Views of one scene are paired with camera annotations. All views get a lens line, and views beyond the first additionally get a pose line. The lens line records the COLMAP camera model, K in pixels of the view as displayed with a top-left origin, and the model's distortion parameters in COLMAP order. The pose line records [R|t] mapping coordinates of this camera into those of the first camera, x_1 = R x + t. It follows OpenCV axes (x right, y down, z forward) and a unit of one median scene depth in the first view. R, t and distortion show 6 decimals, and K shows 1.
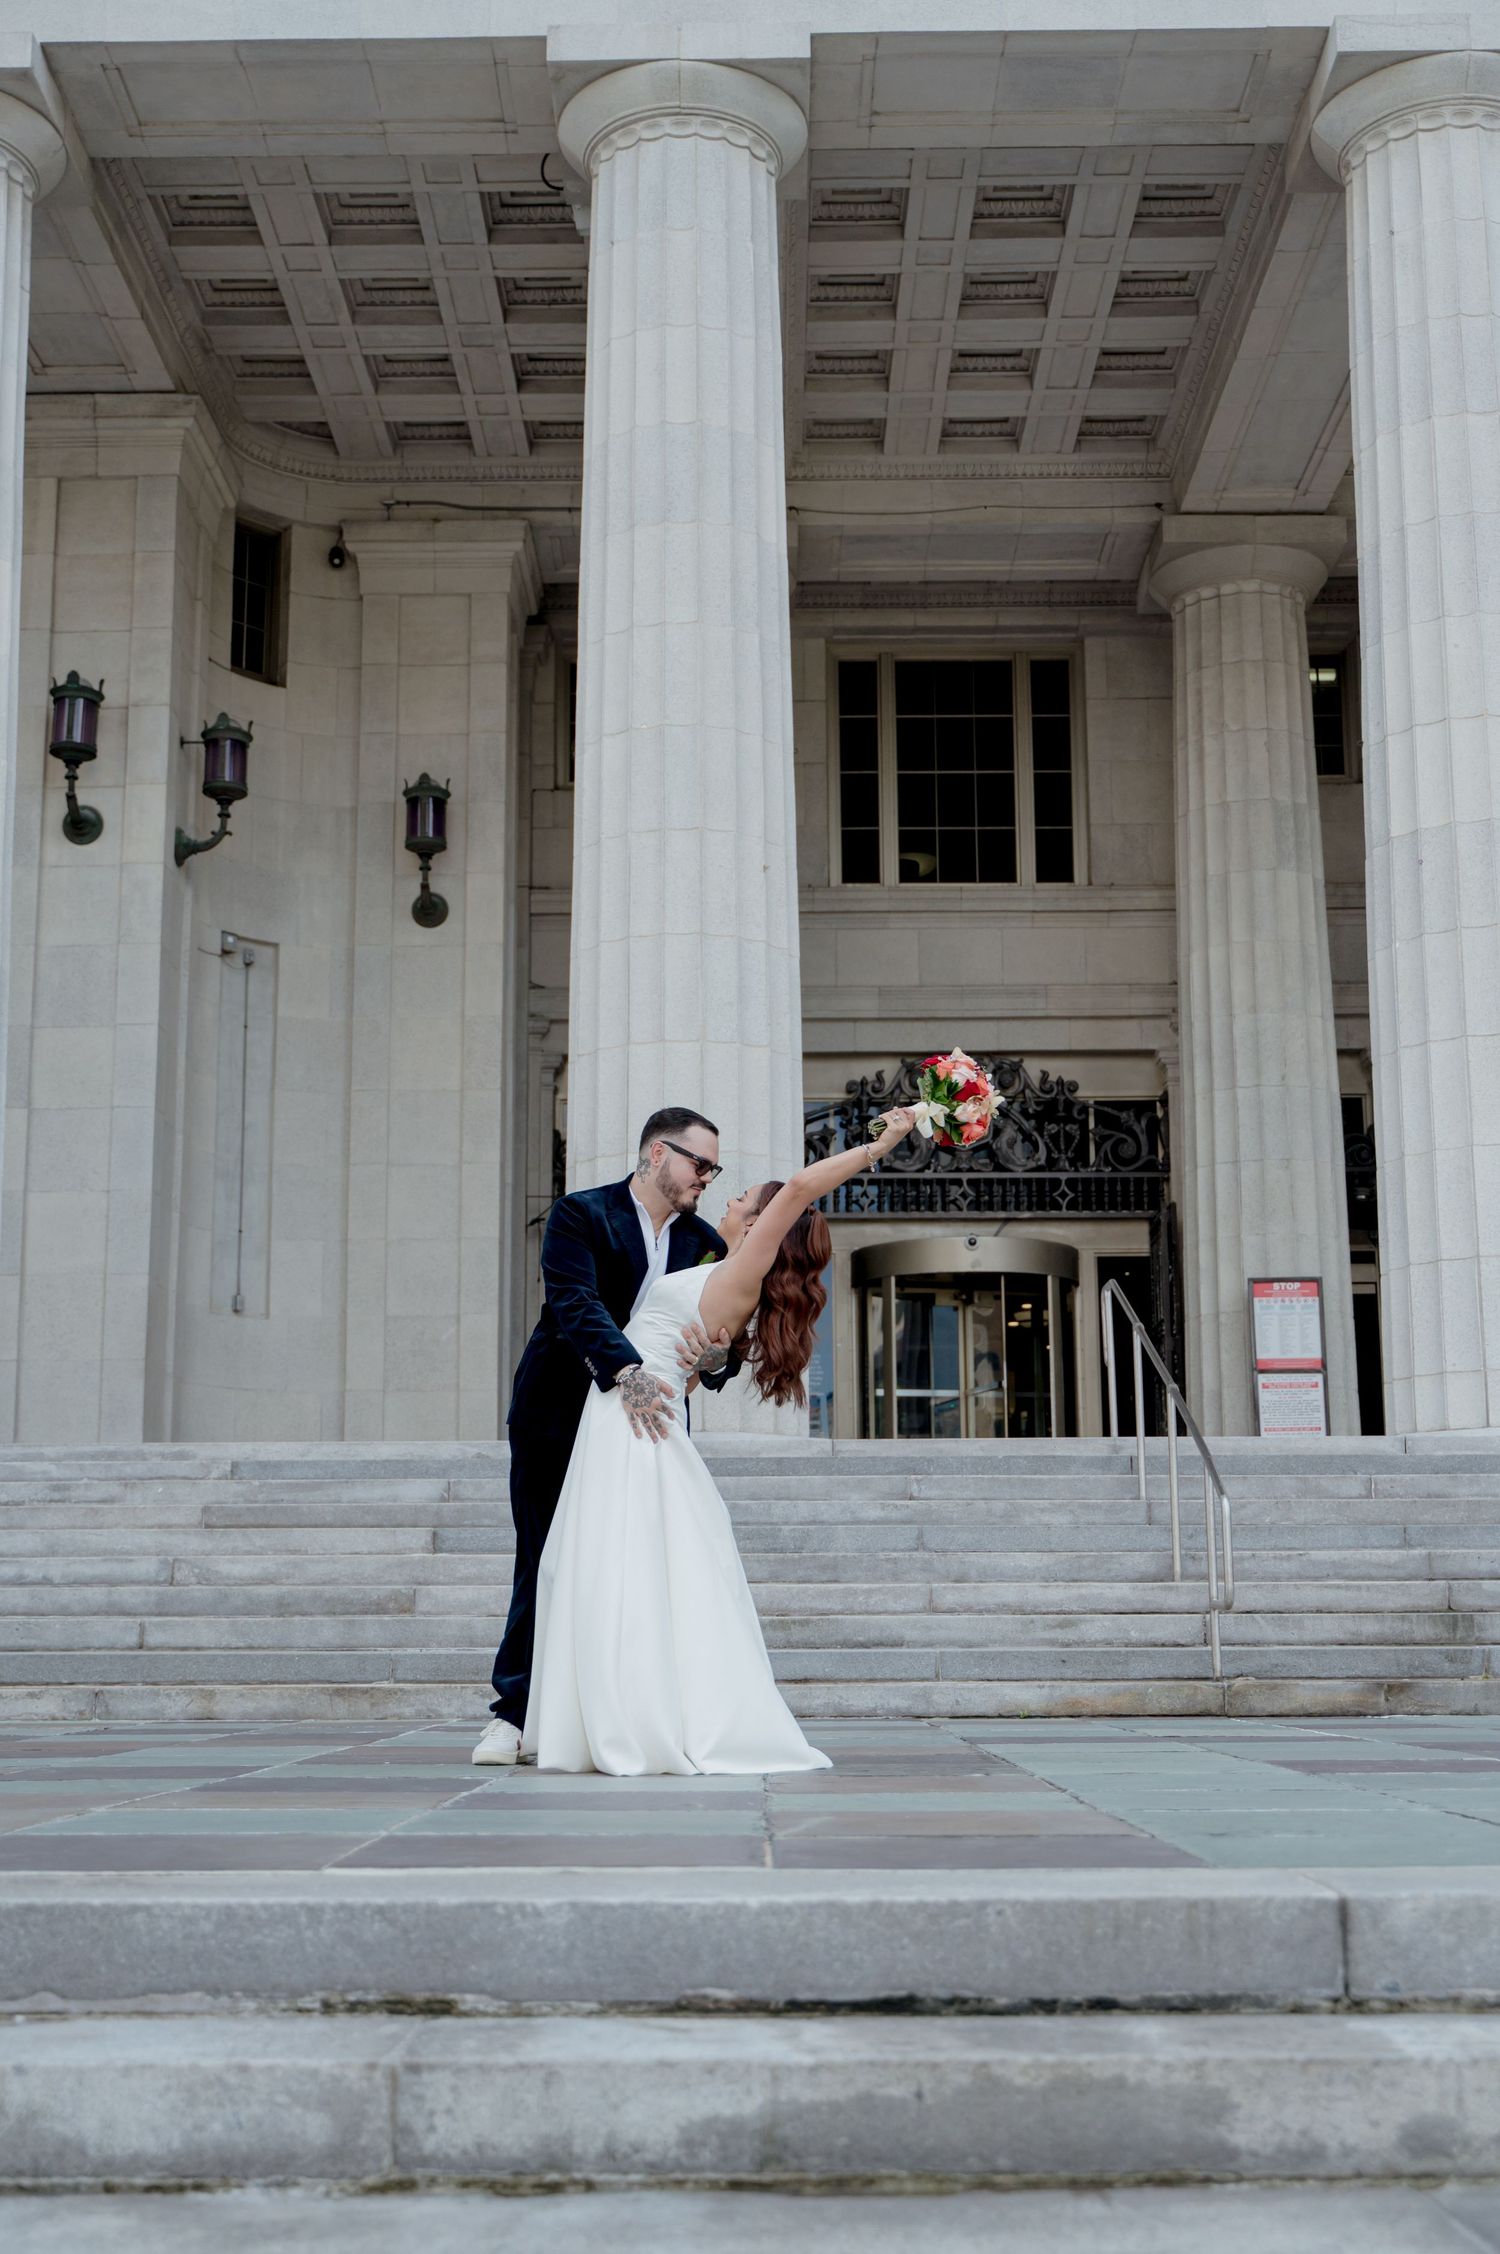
lens RADIAL K [[2849.1, 0, 750.0], [0, 2849.1, 1127.0], [0, 0, 1]] dist [0.011603, -0.022874]
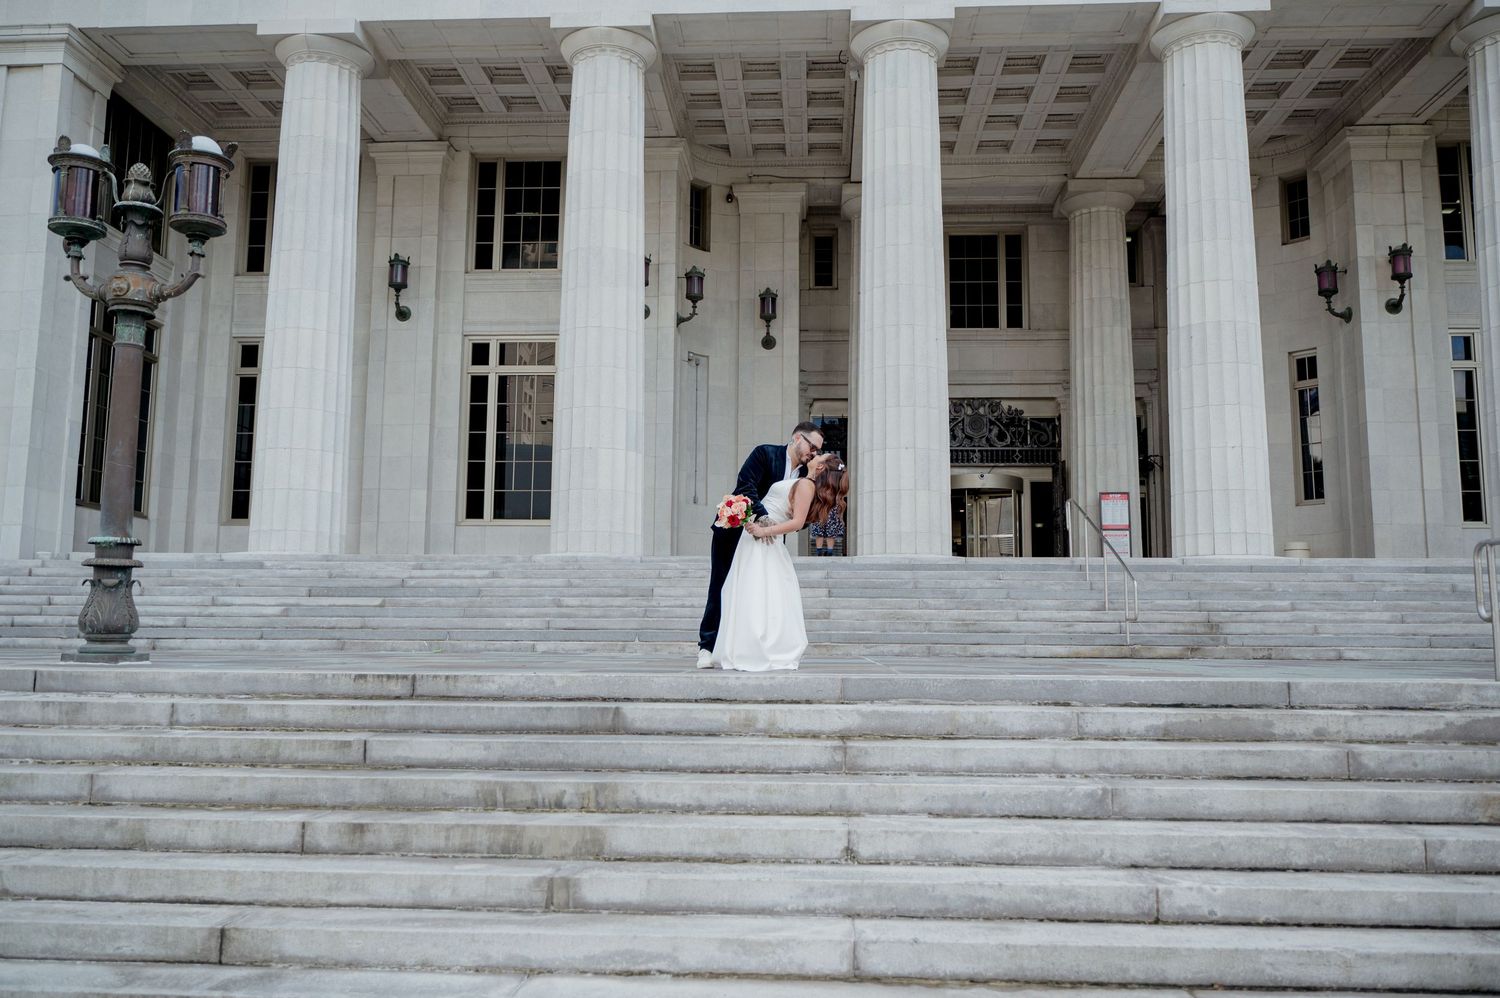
lens RADIAL K [[1283.5, 0, 750.0], [0, 1283.5, 499.0], [0, 0, 1]] dist [0.004324, -0.002226]
pose [[0.998732, 0.007094, -0.049837, -0.077871], [-0.003599, 0.997549, 0.069876, -0.019432], [0.050210, -0.069608, 0.996310, -0.141173]]
